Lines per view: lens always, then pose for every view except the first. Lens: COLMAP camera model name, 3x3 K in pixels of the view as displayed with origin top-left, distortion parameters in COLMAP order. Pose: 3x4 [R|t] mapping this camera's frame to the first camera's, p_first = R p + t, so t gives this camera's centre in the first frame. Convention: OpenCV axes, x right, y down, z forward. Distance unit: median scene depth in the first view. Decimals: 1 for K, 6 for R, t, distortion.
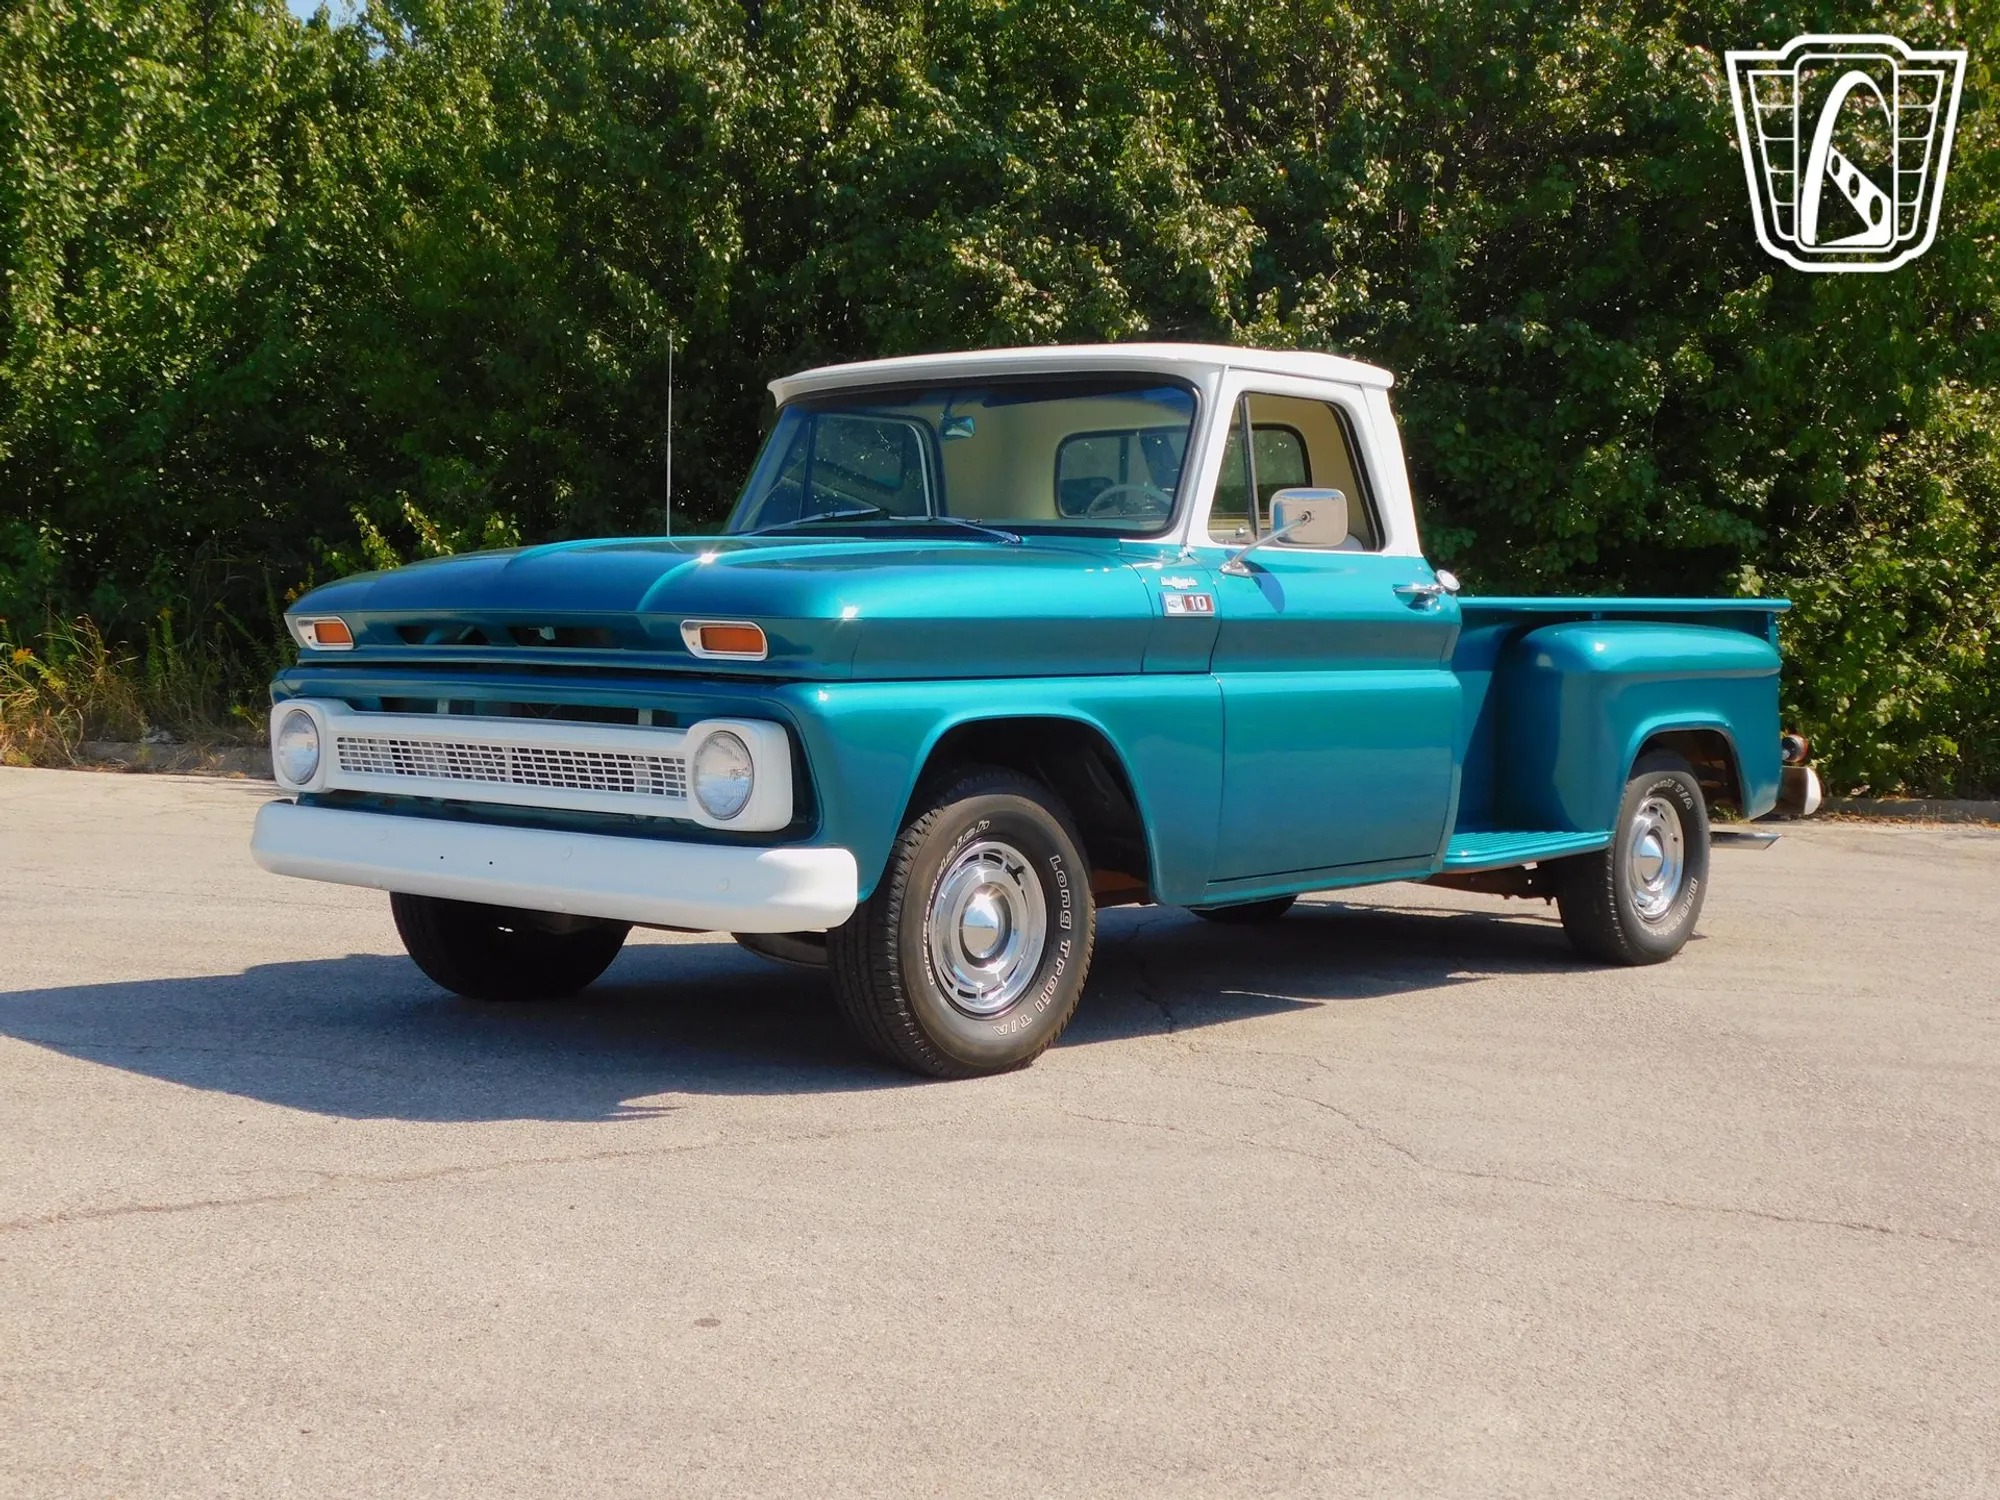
lens RADIAL K [[2687.9, 0, 998.2], [0, 2687.9, 780.6], [0, 0, 1]] dist [0.024886, 0.005644]
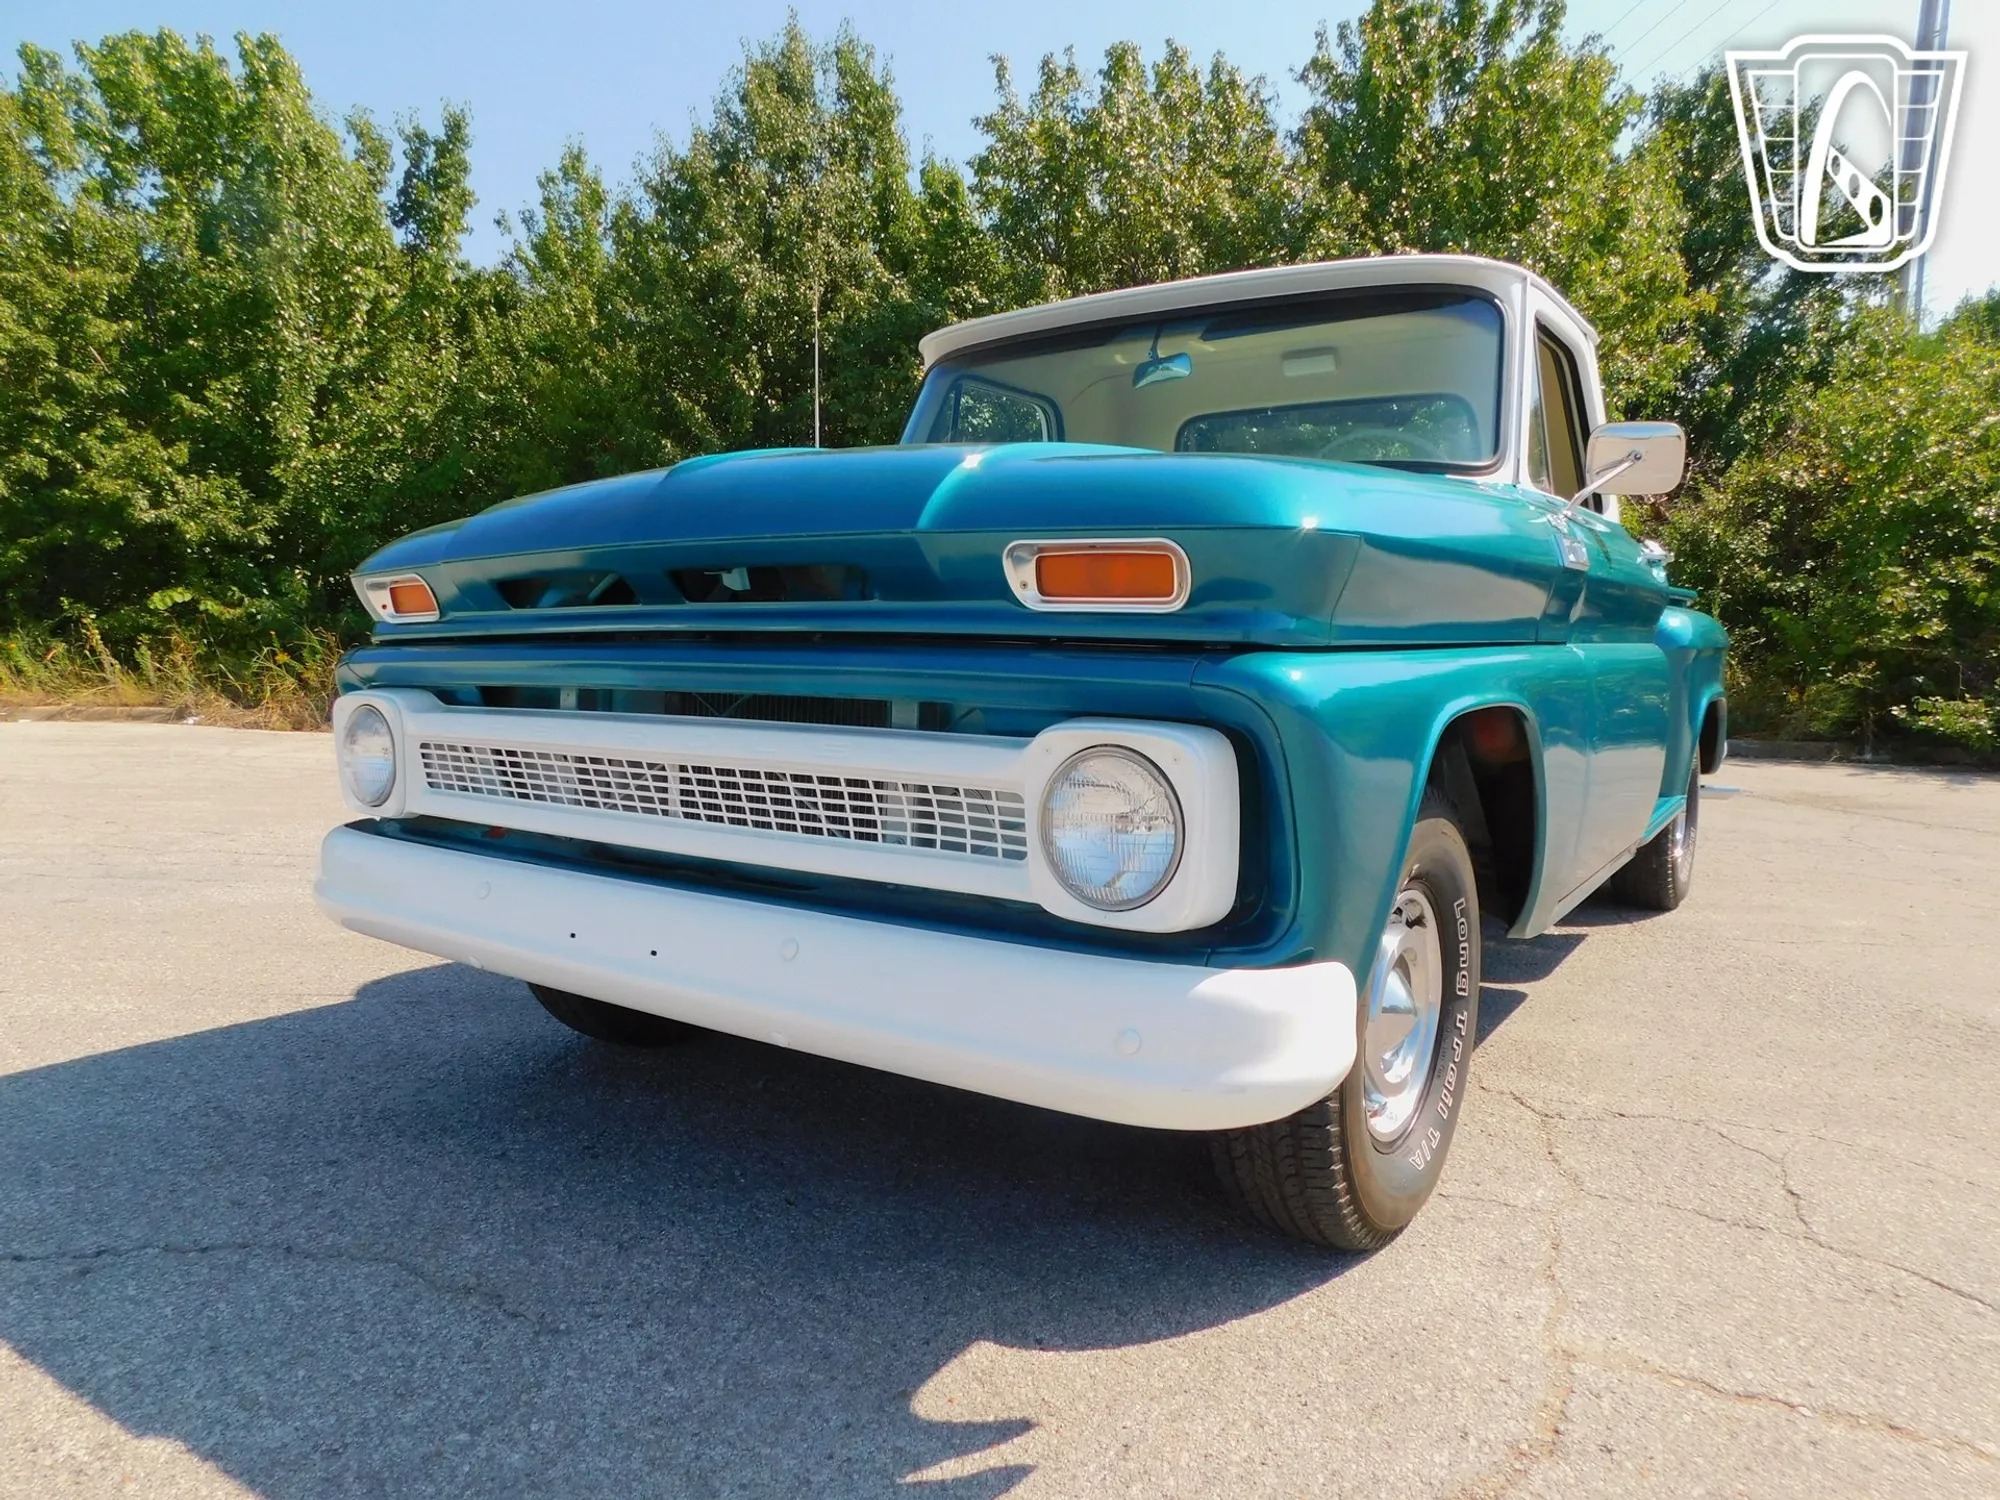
lens RADIAL K [[1326.5, 0, 1005.5], [0, 1326.5, 755.5], [0, 0, 1]] dist [-0.076257, 0.065017]
pose [[0.993256, -0.018678, 0.114427, -0.127975], [0.015135, 0.999381, 0.031747, -0.020960], [-0.114950, -0.029801, 0.992924, 0.622668]]
